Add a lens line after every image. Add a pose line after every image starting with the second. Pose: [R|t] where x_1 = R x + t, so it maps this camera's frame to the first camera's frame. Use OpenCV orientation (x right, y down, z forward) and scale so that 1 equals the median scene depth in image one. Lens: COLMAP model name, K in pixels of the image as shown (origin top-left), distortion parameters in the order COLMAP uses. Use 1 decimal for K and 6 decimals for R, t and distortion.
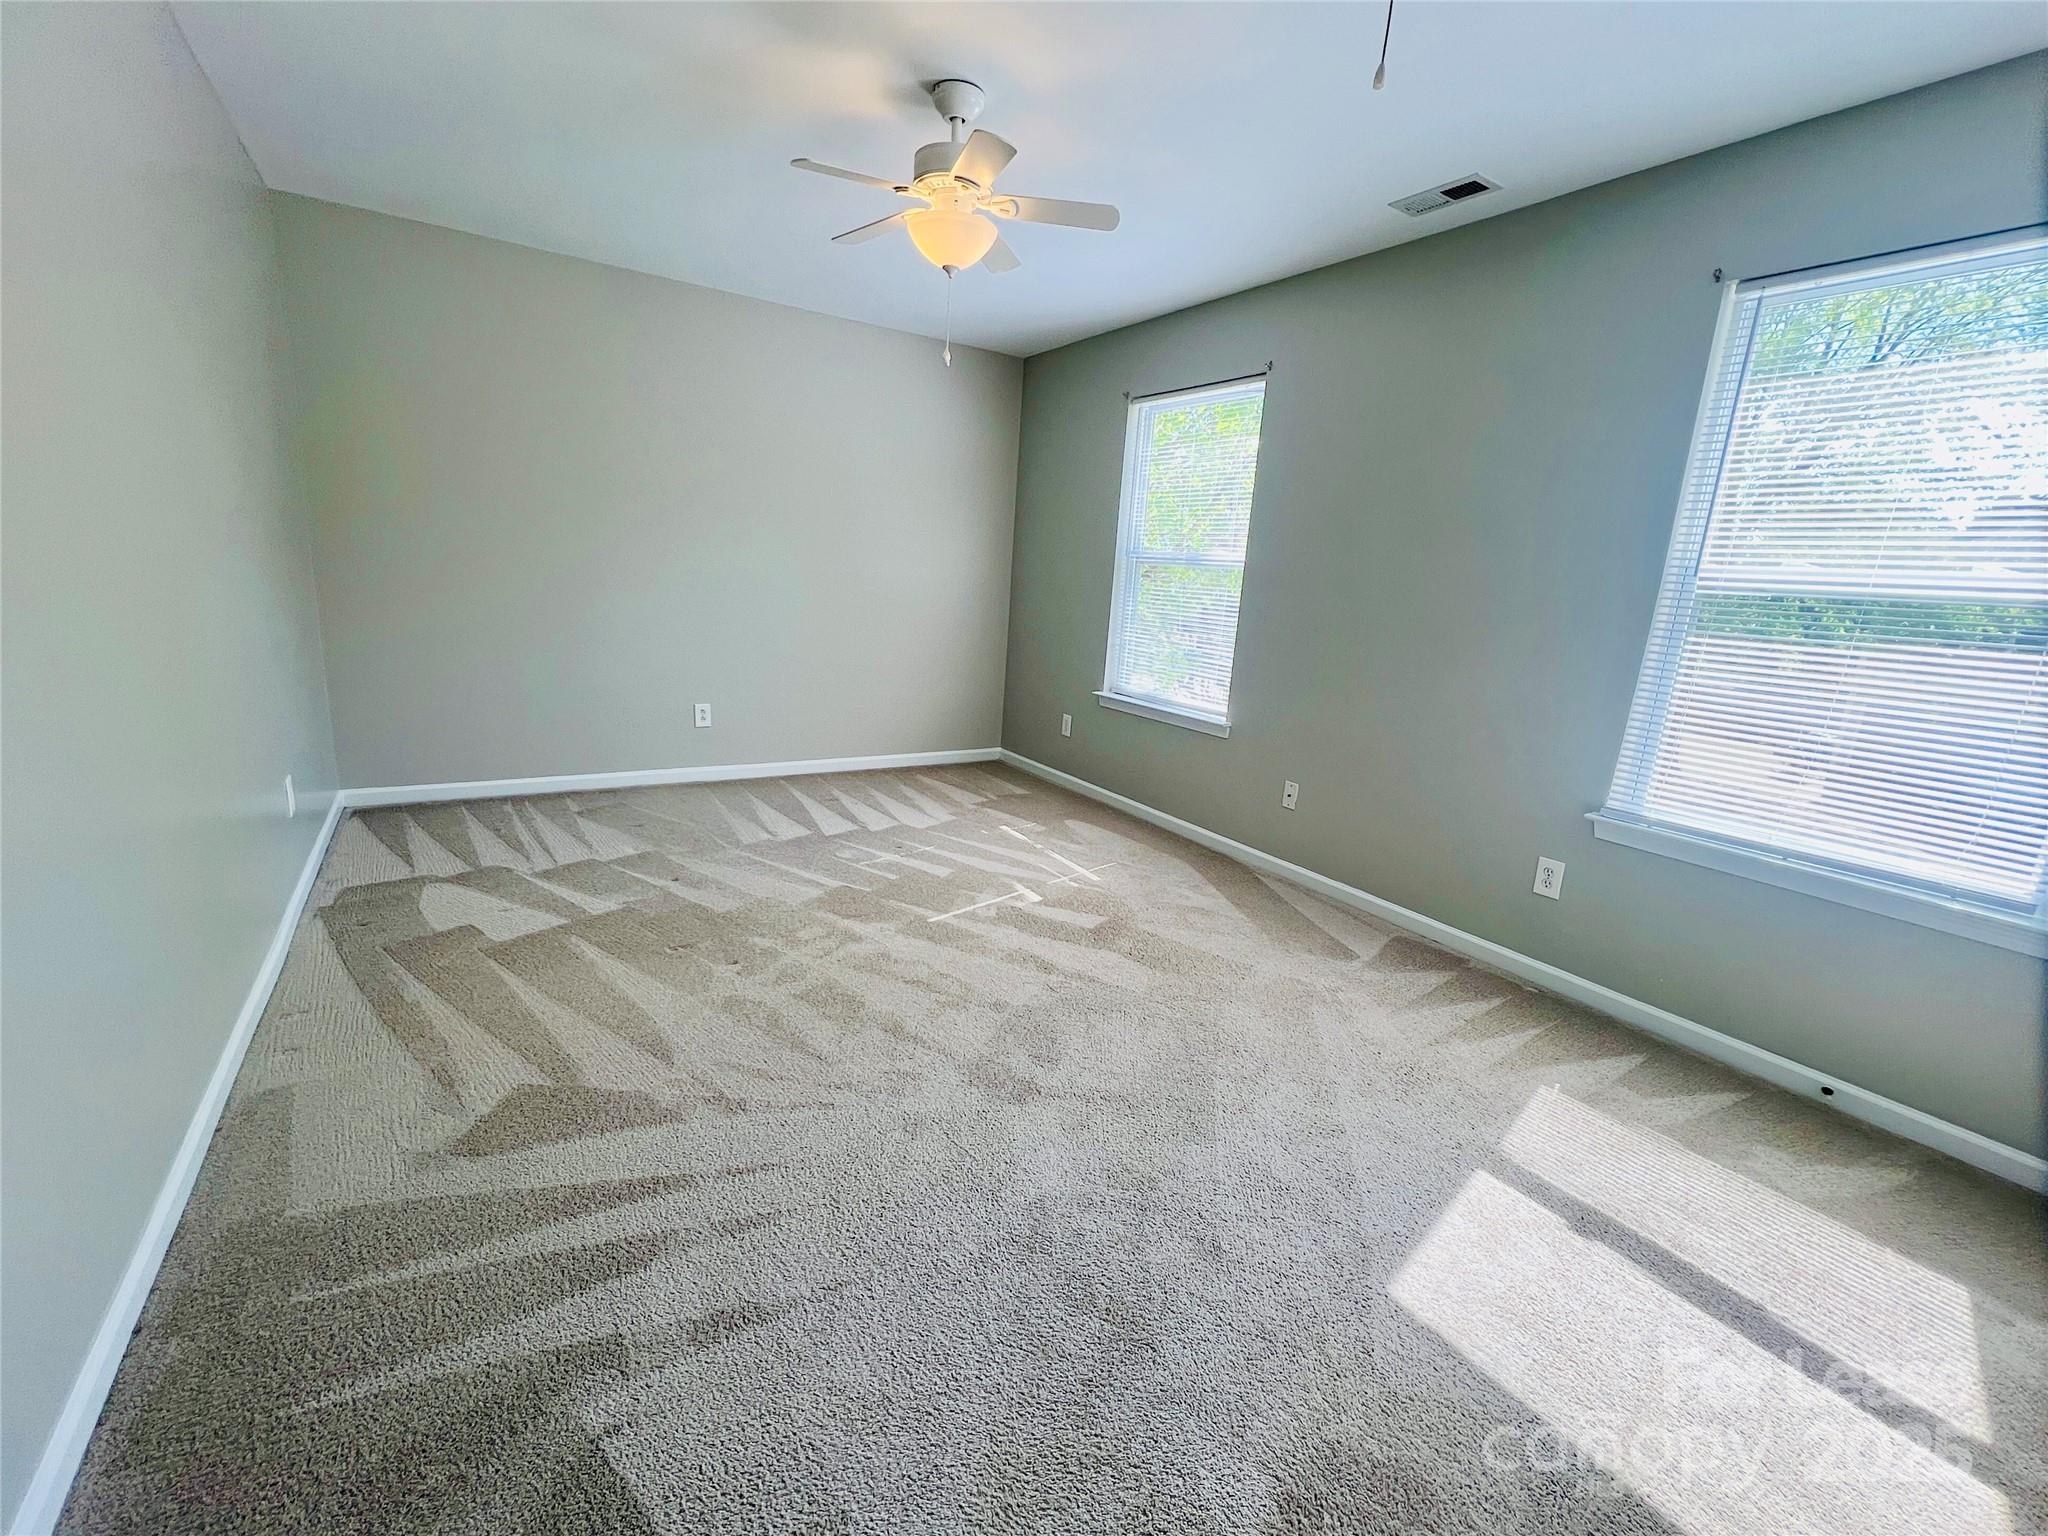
lens RADIAL K [[819.0, 0, 1022.9], [0, 819.0, 734.7], [0, 0, 1]] dist [-0.000192, -0.000042]
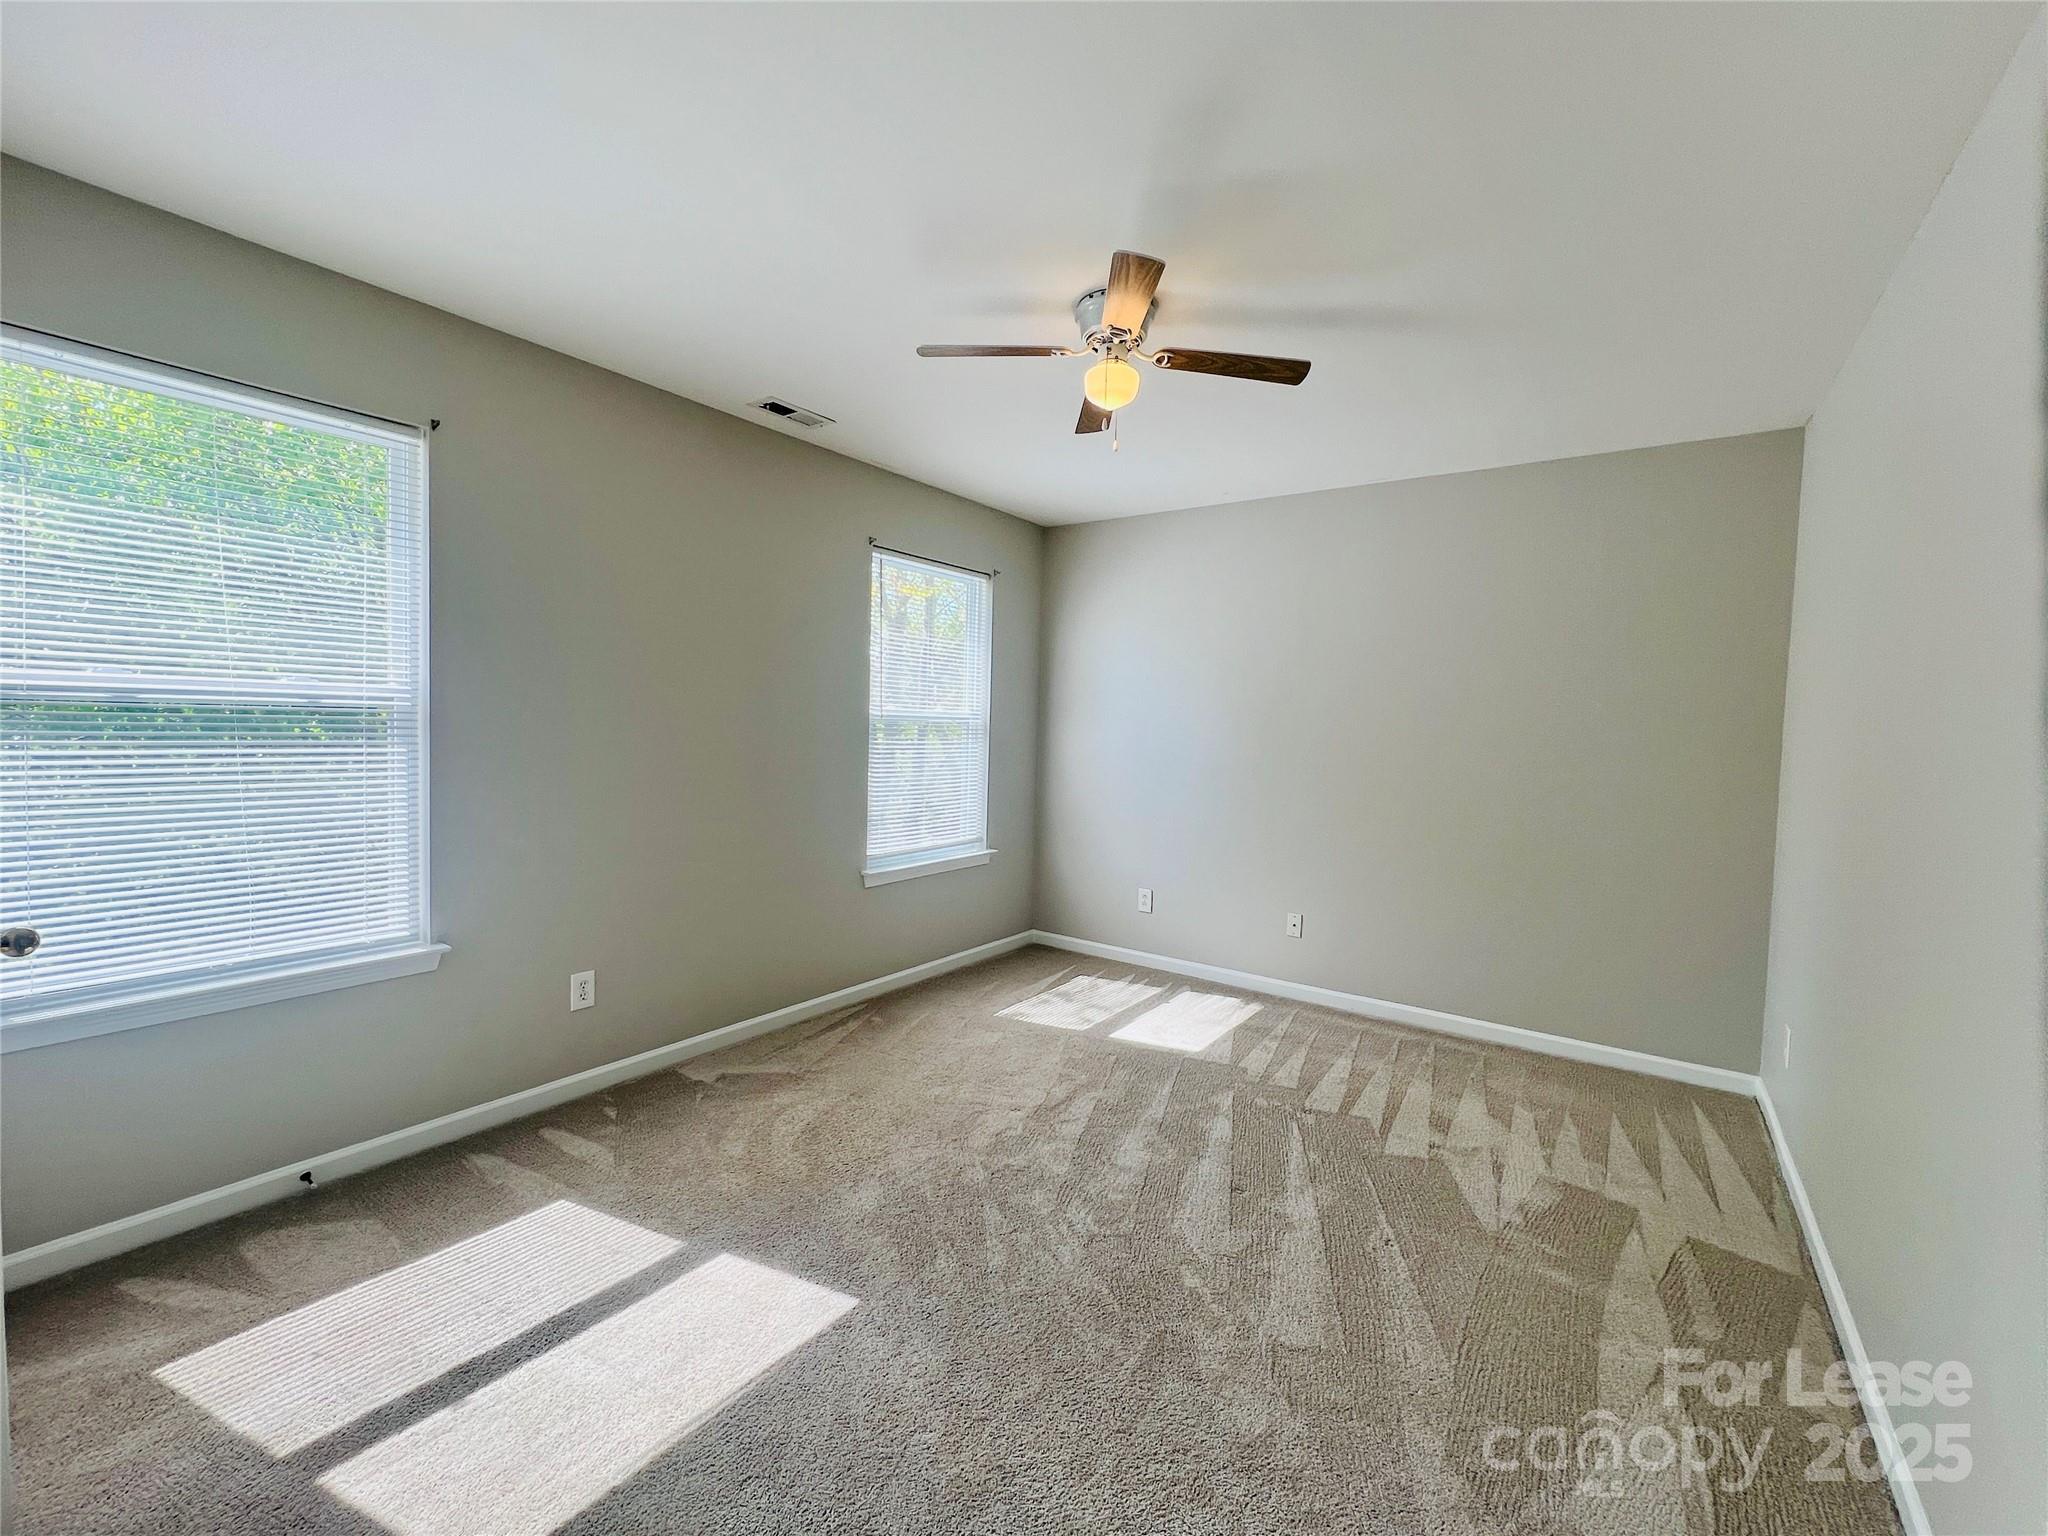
lens RADIAL K [[825.7, 0, 1024.0], [0, 825.7, 768.0], [0, 0, 1]] dist [0.024472, 0.000065]
pose [[-0.326426, -0.103895, 0.939495, -0.645225], [0.163501, 0.972752, 0.164381, -0.232214], [-0.930974, 0.207267, -0.300545, 0.927809]]
